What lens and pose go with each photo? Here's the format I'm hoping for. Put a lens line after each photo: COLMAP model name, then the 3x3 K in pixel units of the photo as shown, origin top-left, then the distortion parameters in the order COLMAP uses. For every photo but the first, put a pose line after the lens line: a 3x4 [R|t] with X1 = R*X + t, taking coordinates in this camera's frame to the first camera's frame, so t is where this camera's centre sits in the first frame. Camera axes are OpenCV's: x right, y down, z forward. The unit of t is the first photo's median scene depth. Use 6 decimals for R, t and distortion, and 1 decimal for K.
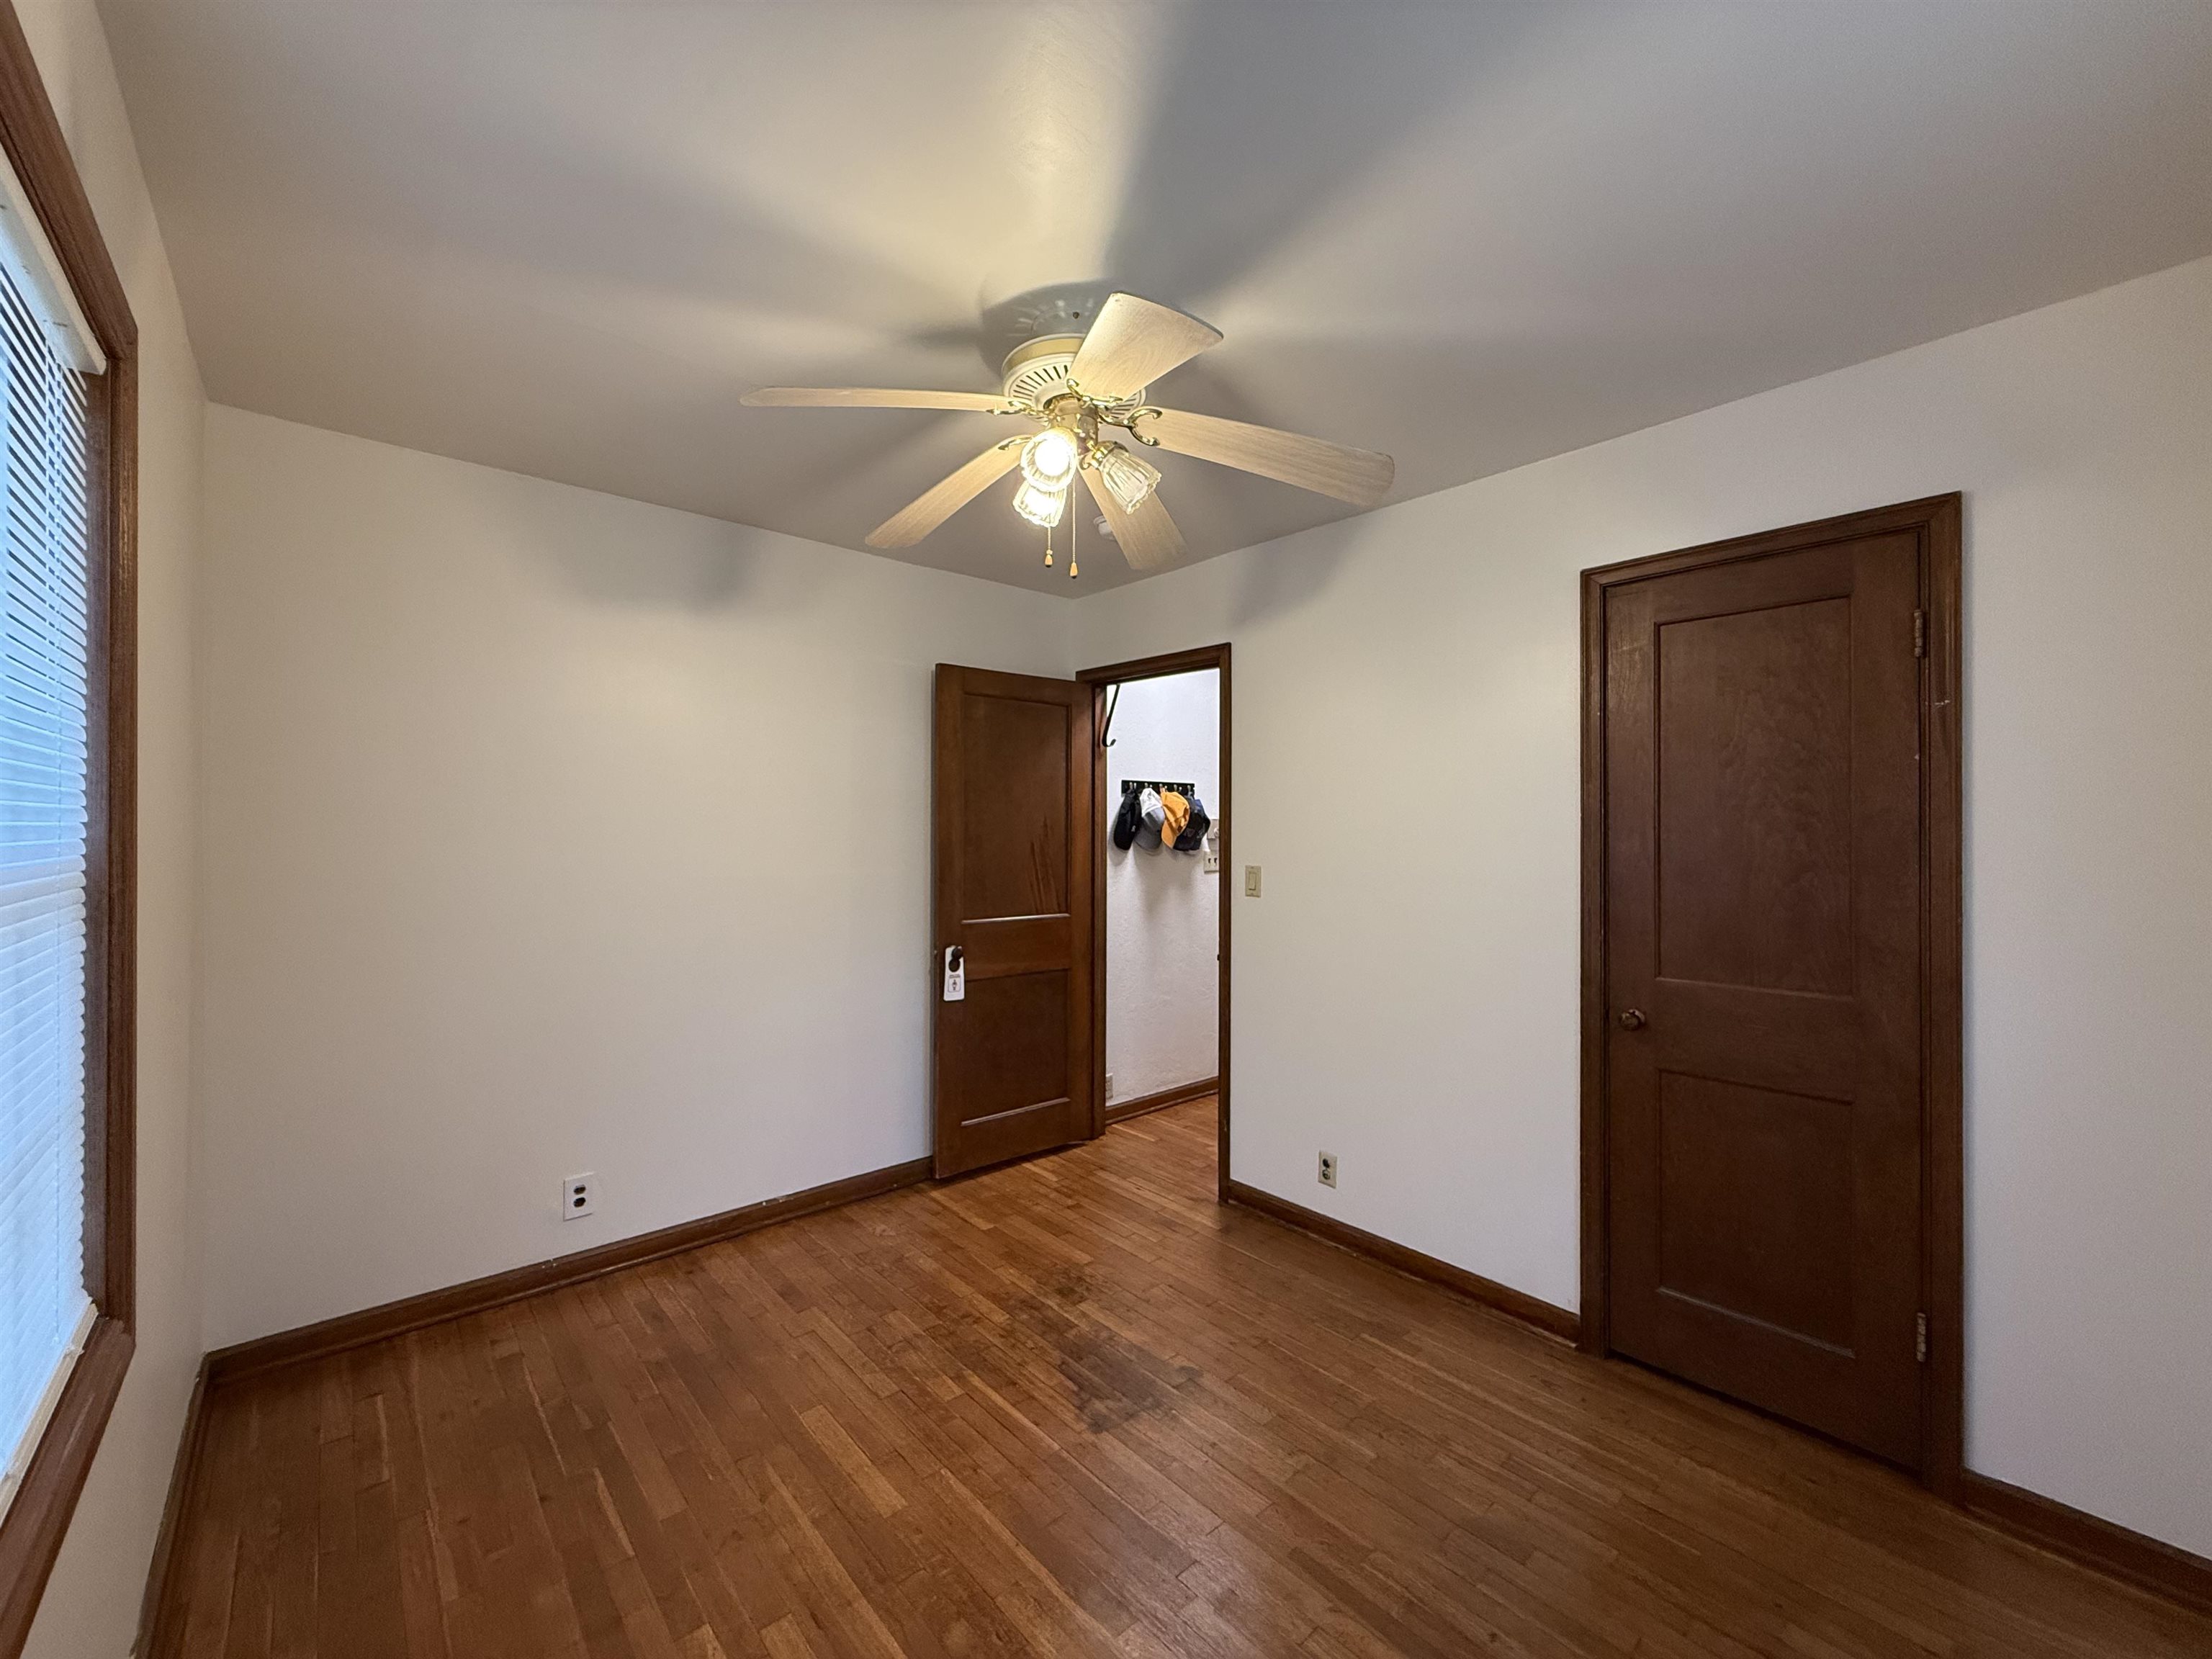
lens RADIAL K [[888.3, 0, 1098.8], [0, 888.3, 829.2], [0, 0, 1]] dist [0.002085, -0.000107]
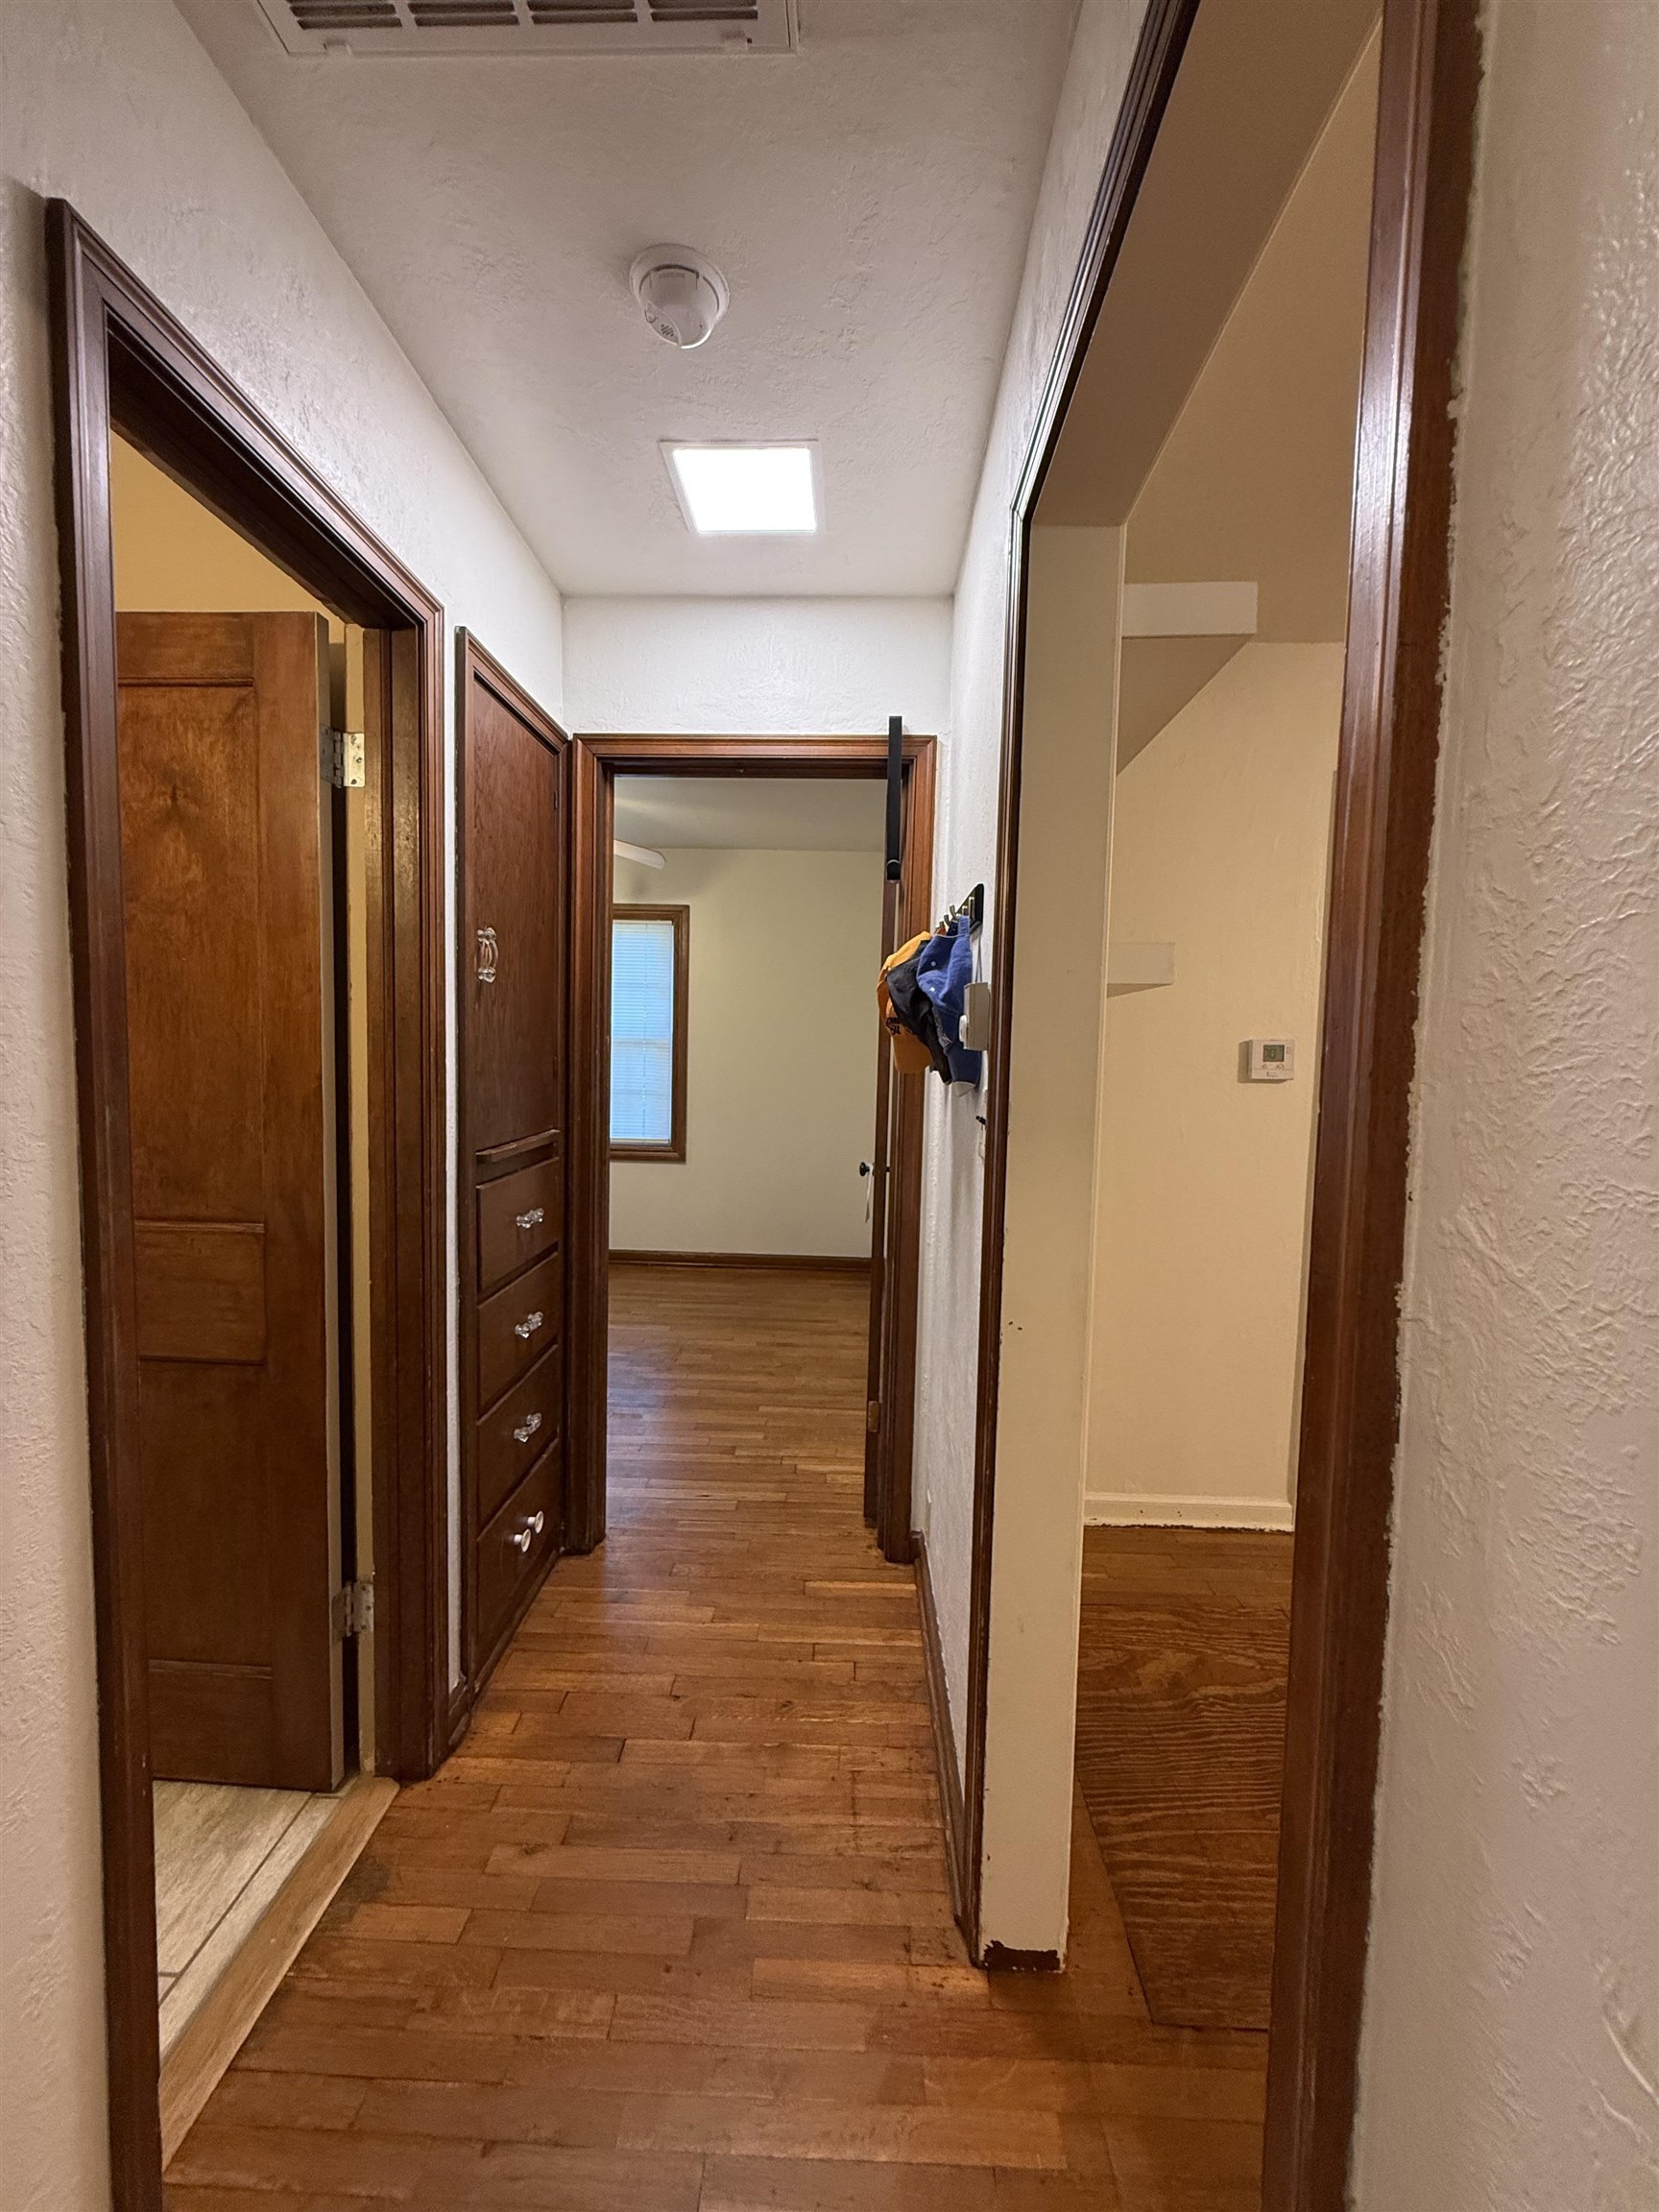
lens RADIAL K [[888.3, 0, 829.5], [0, 888.3, 1106.0], [0, 0, 1]] dist [0.002085, -0.000107]
pose [[-0.685025, 0.024647, -0.728102, 0.758759], [-0.030033, 0.997623, 0.062026, 0.038678], [0.727900, 0.064356, -0.682657, 2.329224]]
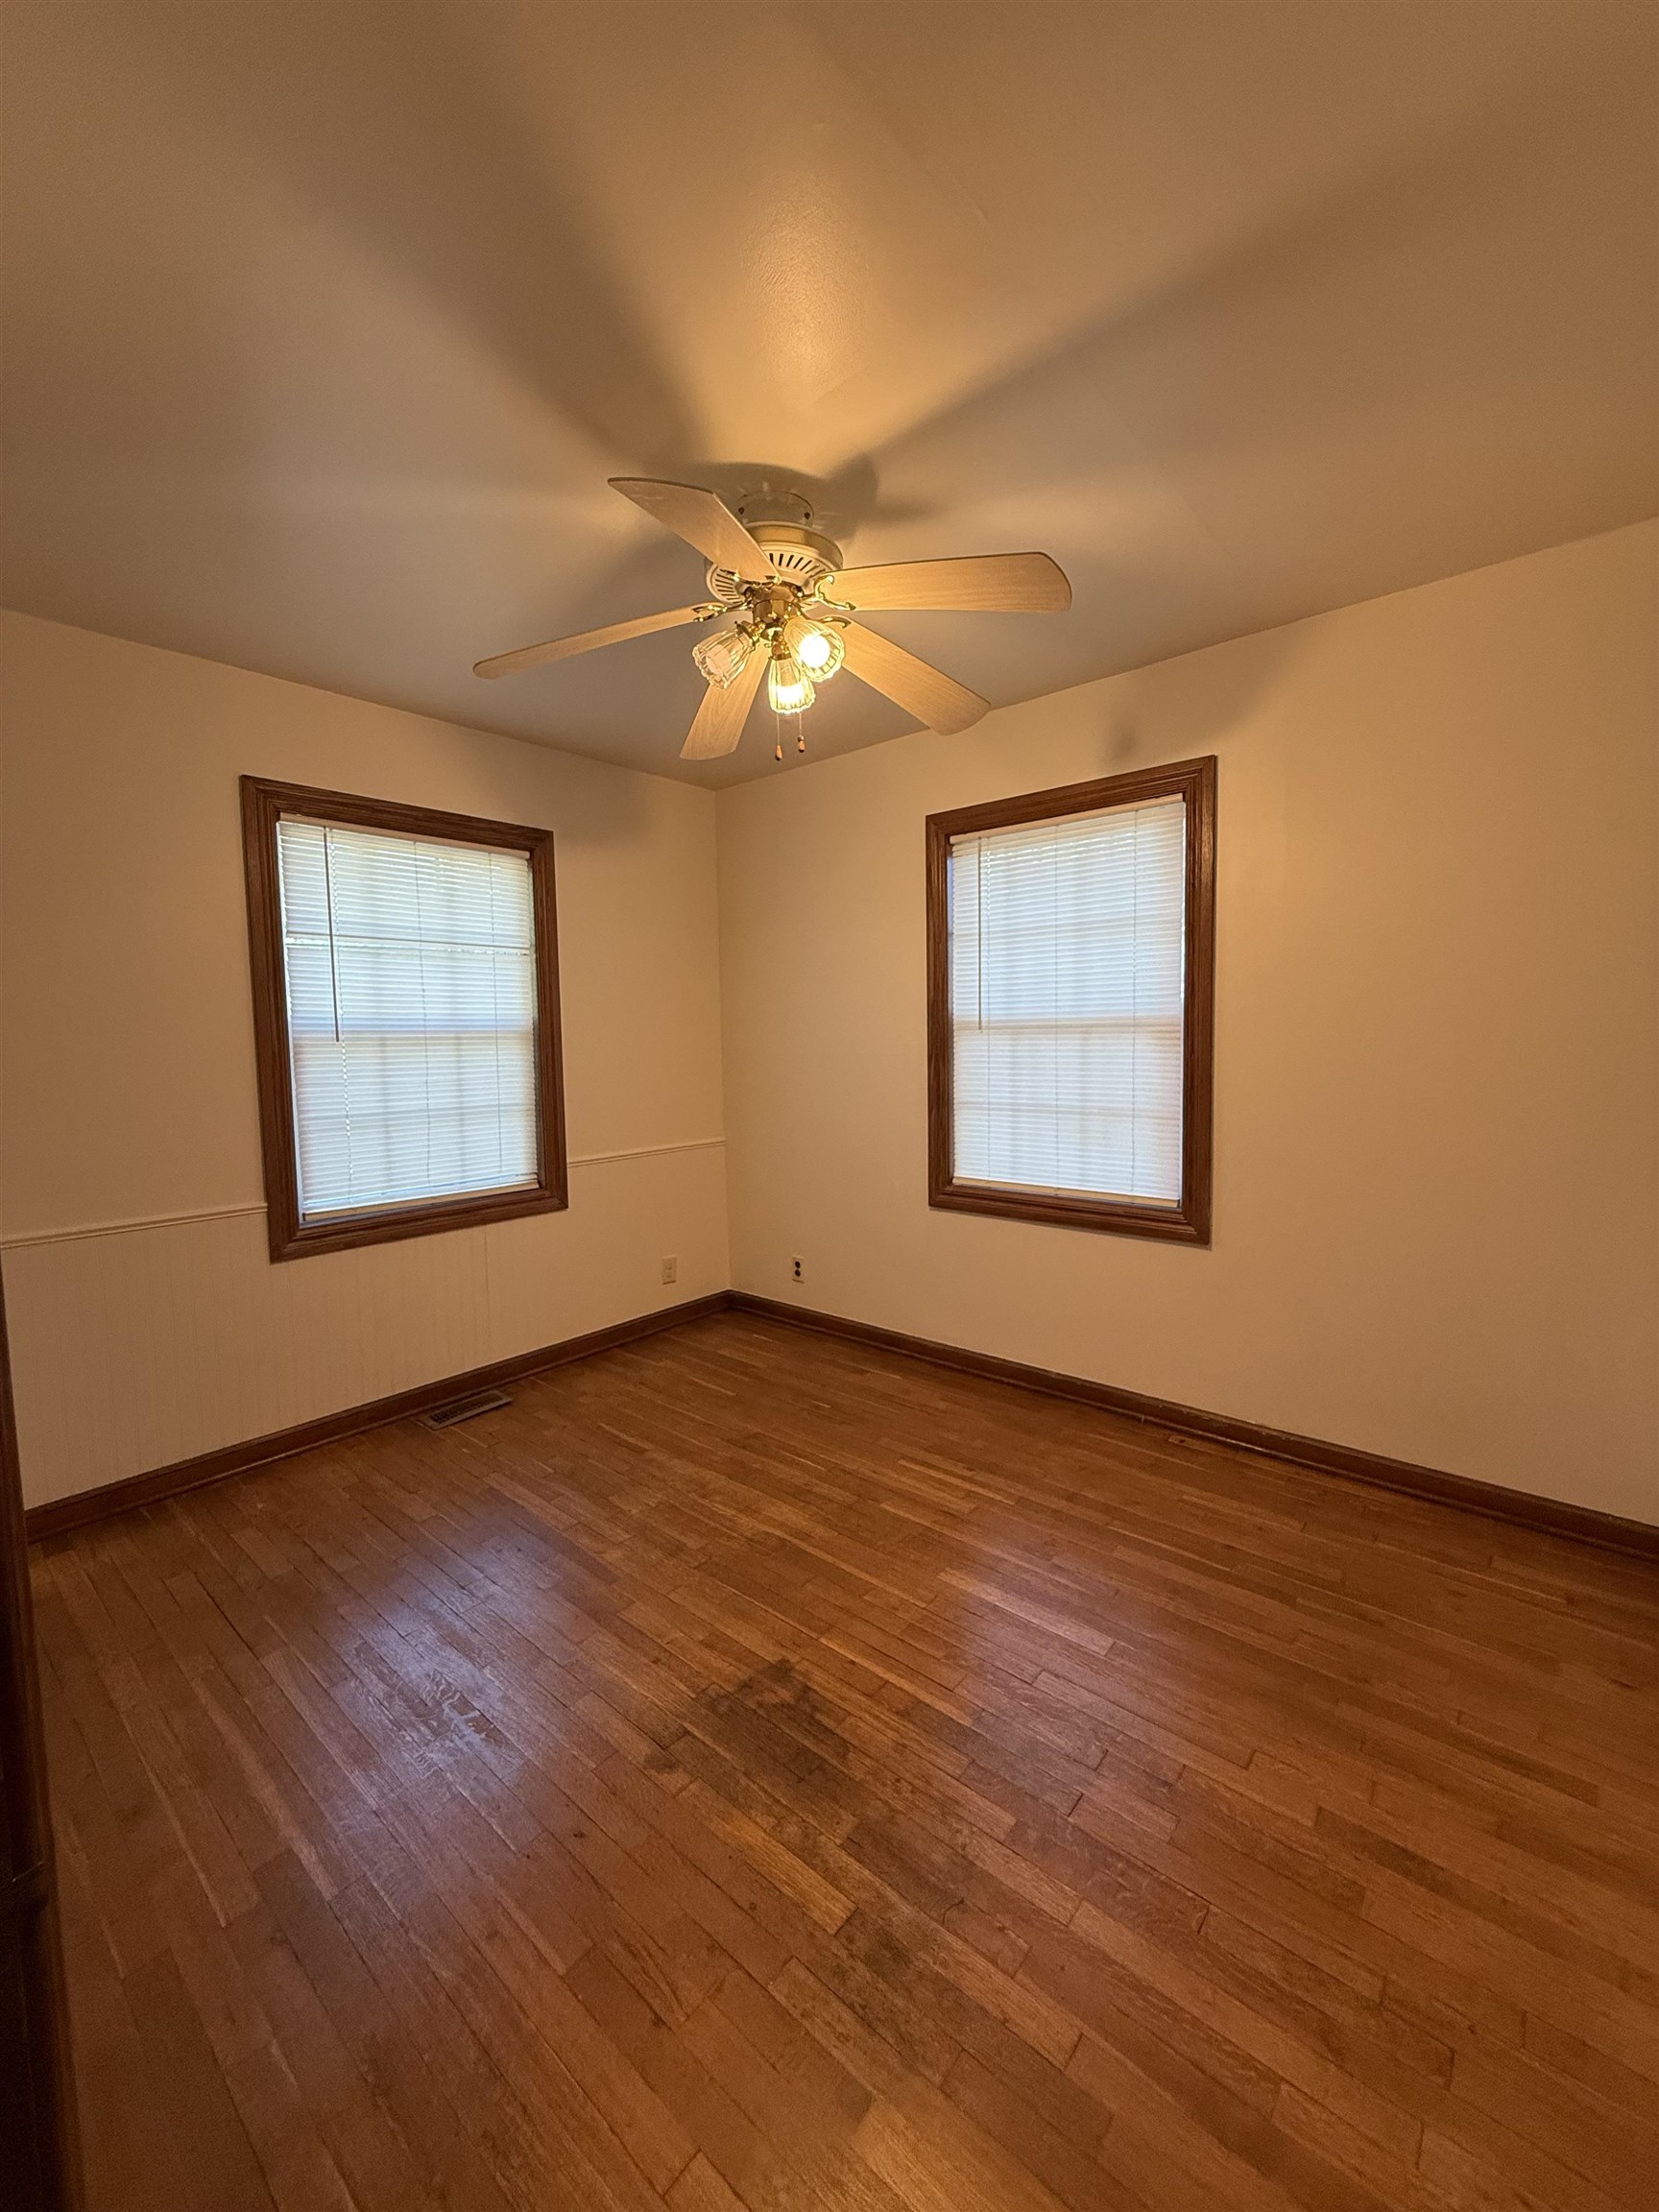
lens RADIAL K [[888.3, 0, 829.5], [0, 888.3, 1106.0], [0, 0, 1]] dist [0.002085, -0.000107]
pose [[-0.990628, 0.025610, -0.134162, 0.051571], [0.014721, 0.996562, 0.081534, 0.036227], [0.135789, 0.078795, -0.987599, 1.644950]]
